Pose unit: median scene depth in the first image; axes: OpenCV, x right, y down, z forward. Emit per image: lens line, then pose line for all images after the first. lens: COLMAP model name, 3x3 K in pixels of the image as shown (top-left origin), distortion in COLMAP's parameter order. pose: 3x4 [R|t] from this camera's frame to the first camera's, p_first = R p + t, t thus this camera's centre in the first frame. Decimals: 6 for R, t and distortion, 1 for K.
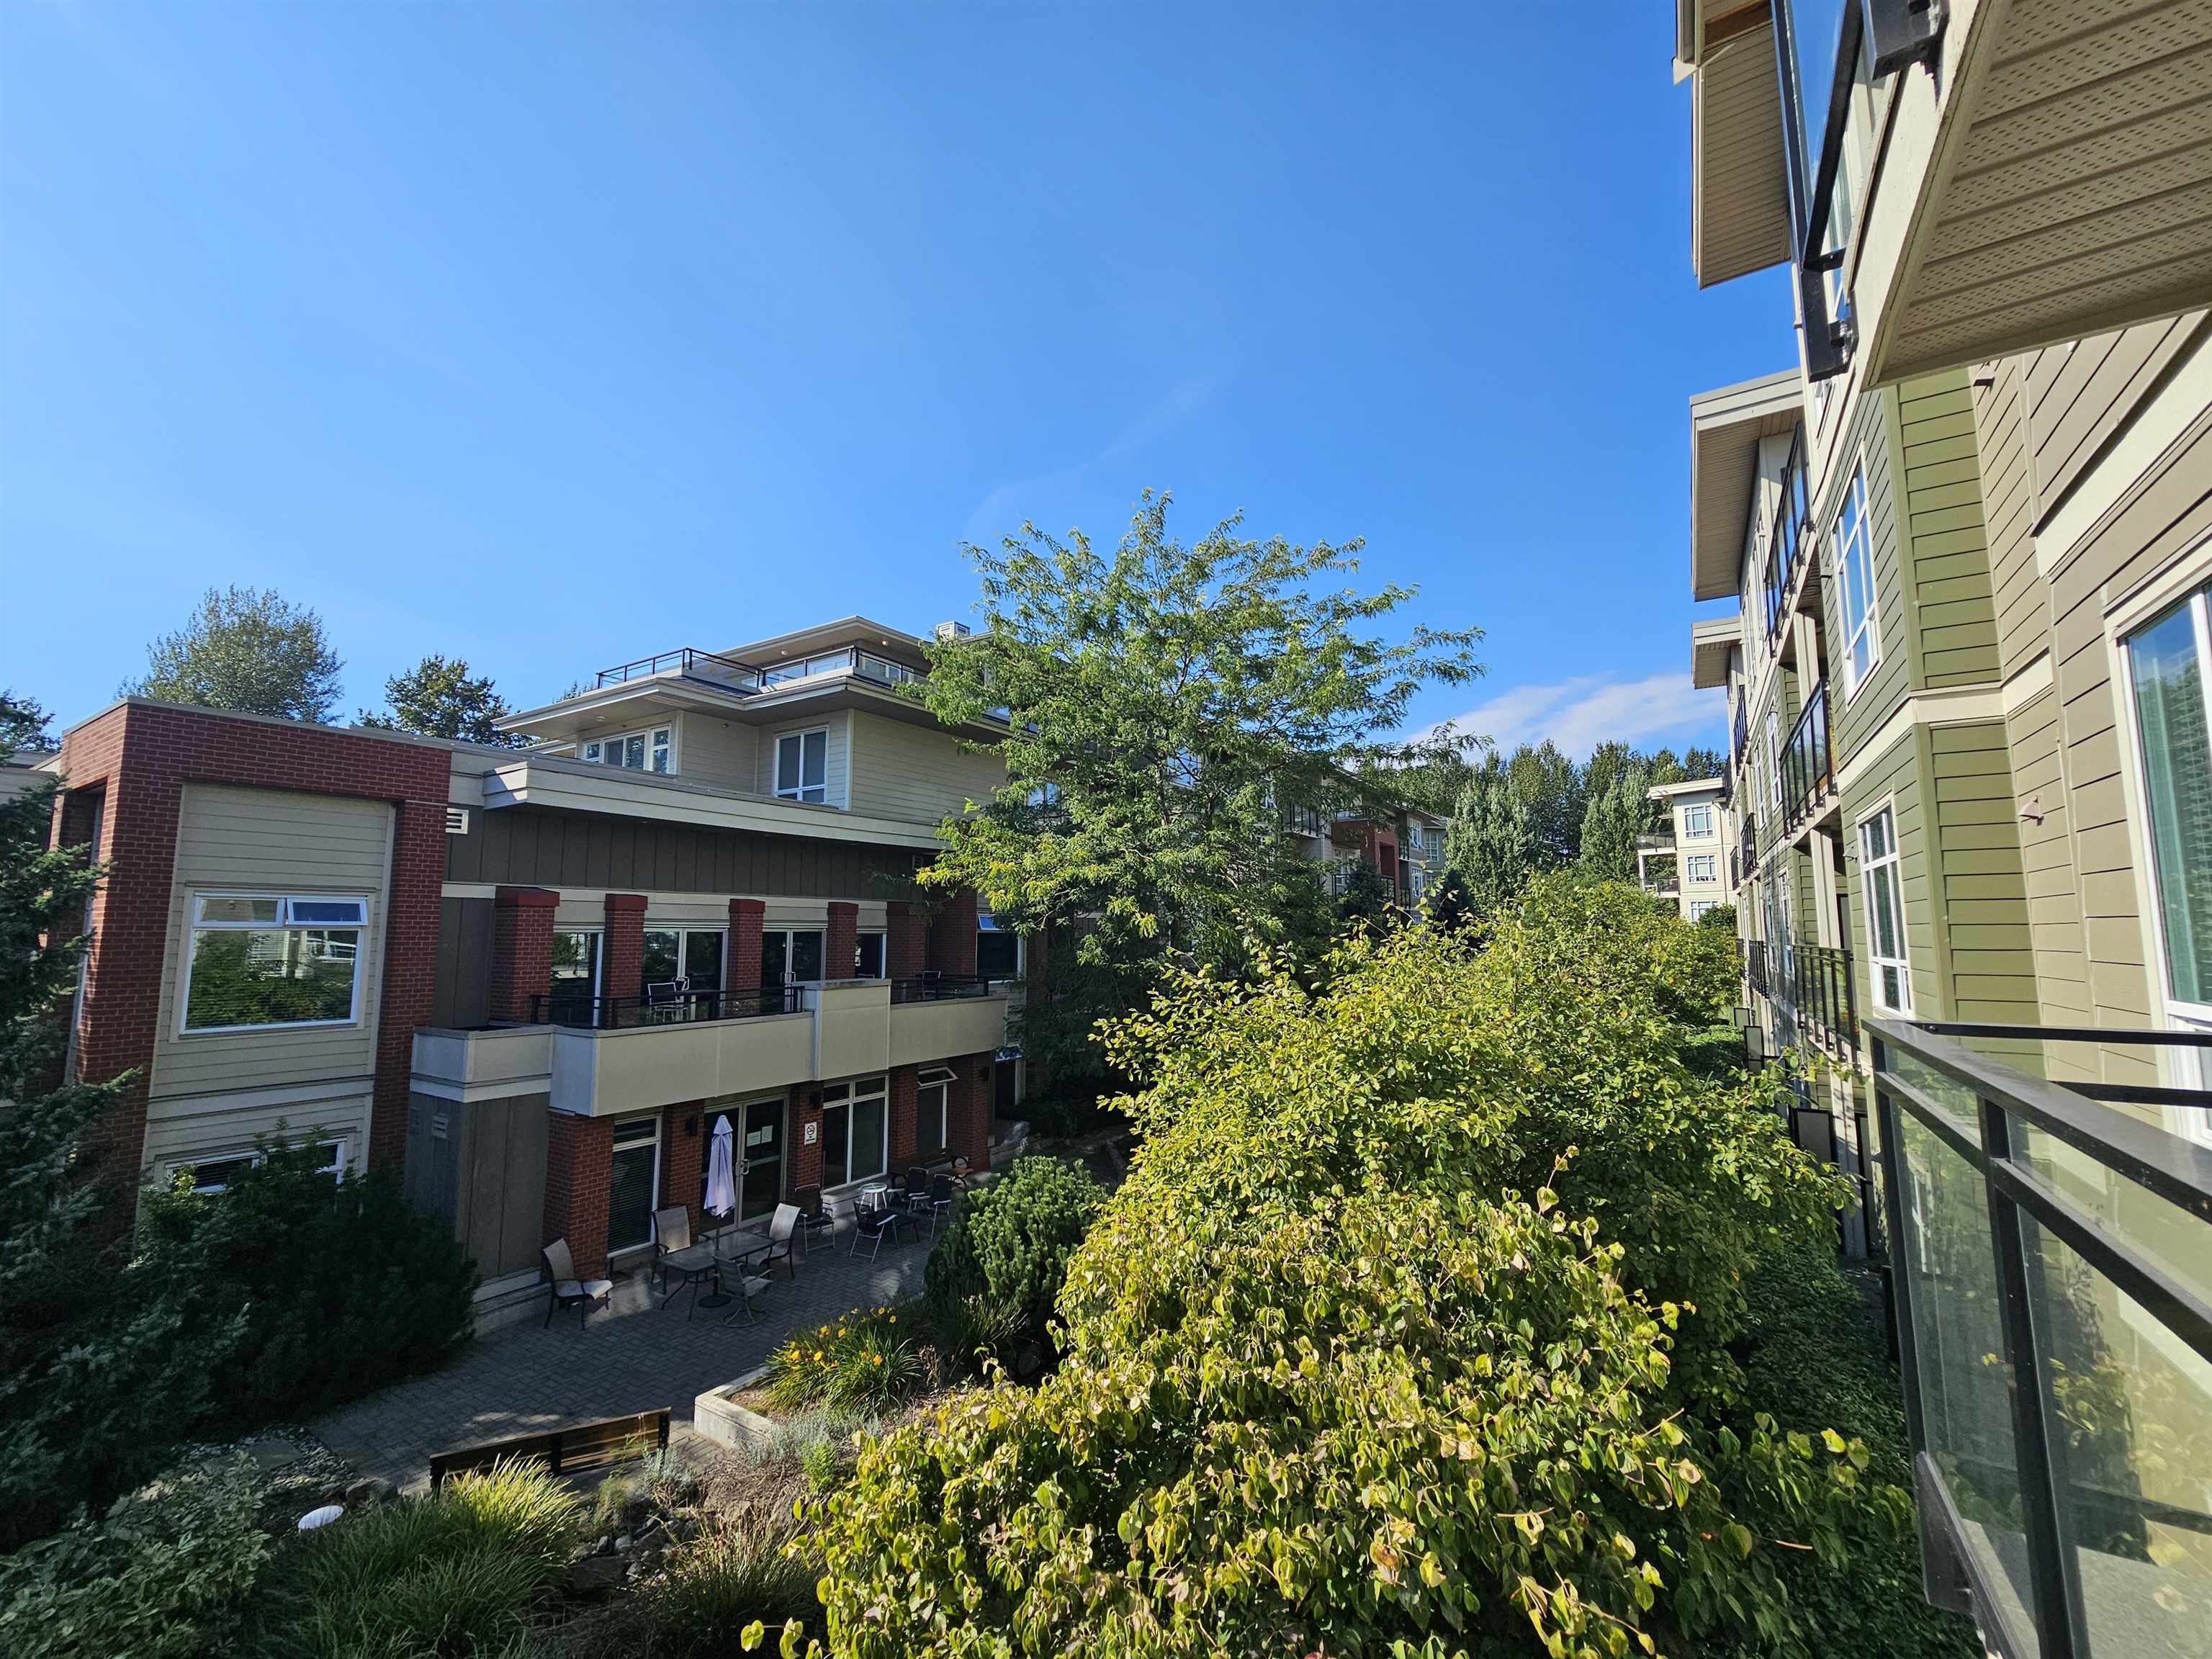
lens RADIAL K [[893.5, 0, 1118.5], [0, 893.5, 836.4], [0, 0, 1]] dist [-0.003745, -0.000268]
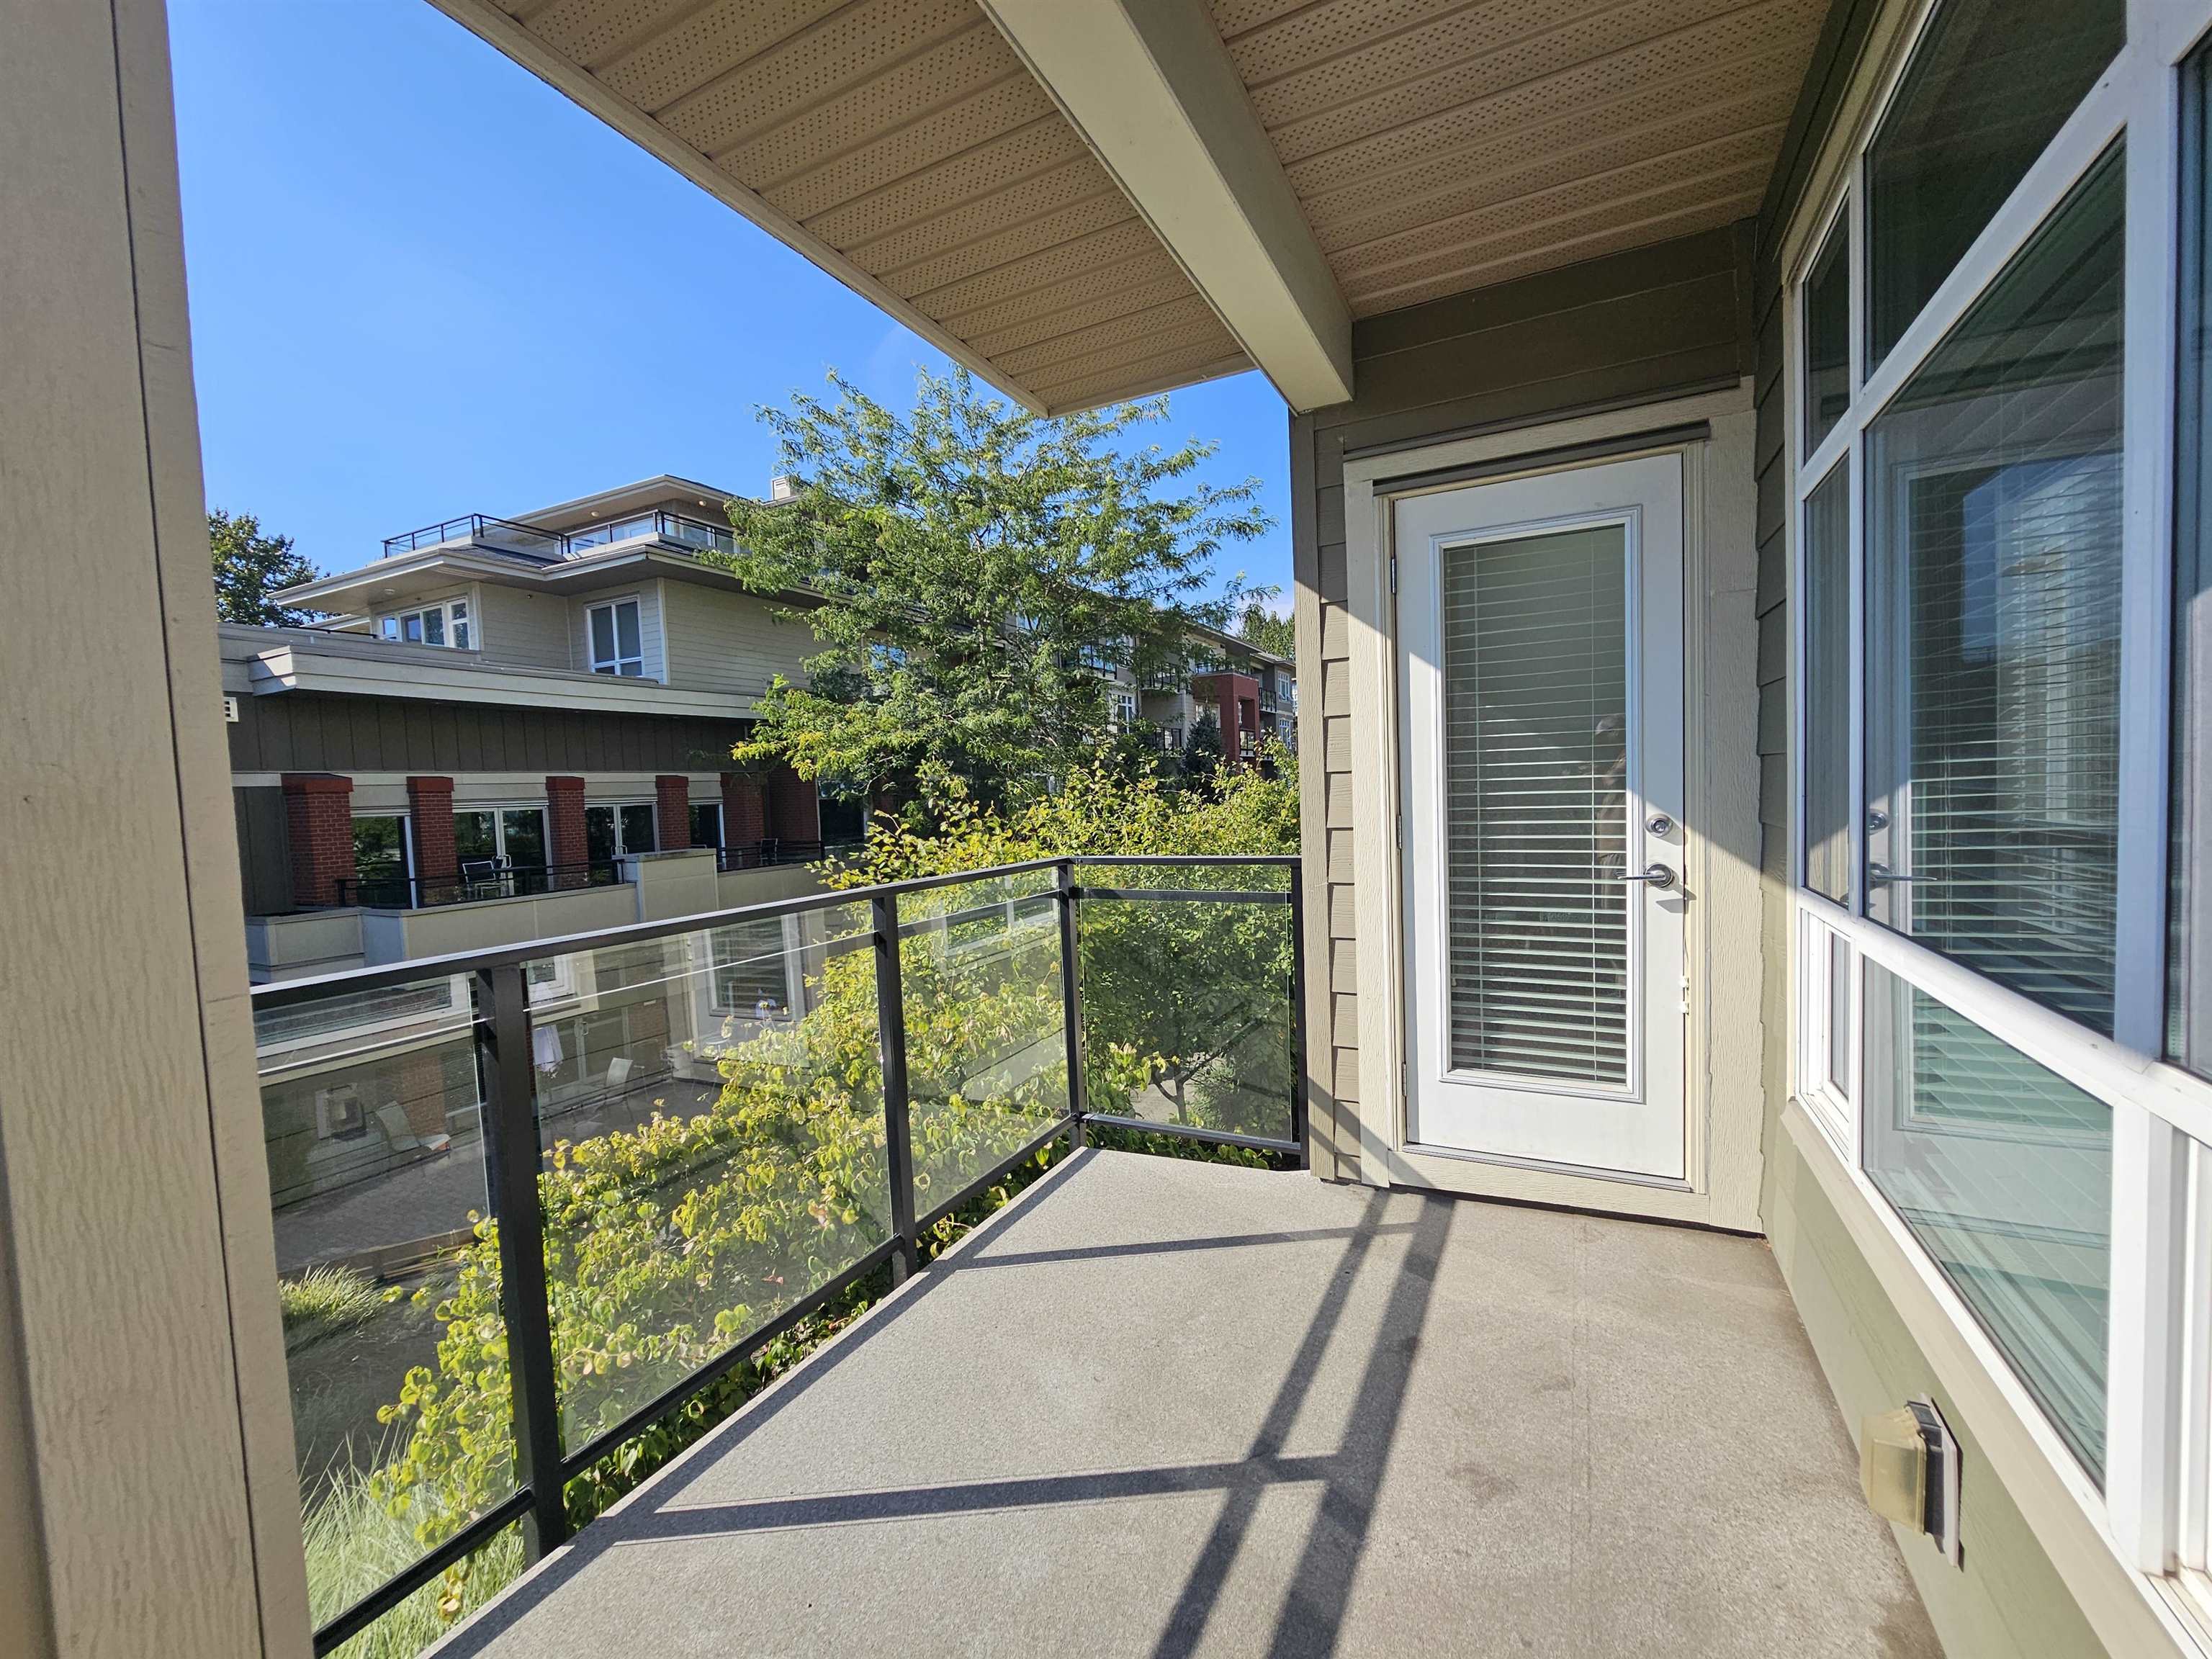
lens RADIAL K [[893.5, 0, 1102.3], [0, 893.5, 834.2], [0, 0, 1]] dist [-0.003745, -0.000268]
pose [[0.994455, -0.043901, 0.095559, 0.085384], [0.028398, 0.987041, 0.157933, -0.006495], [-0.101254, -0.154344, 0.982815, -0.057060]]
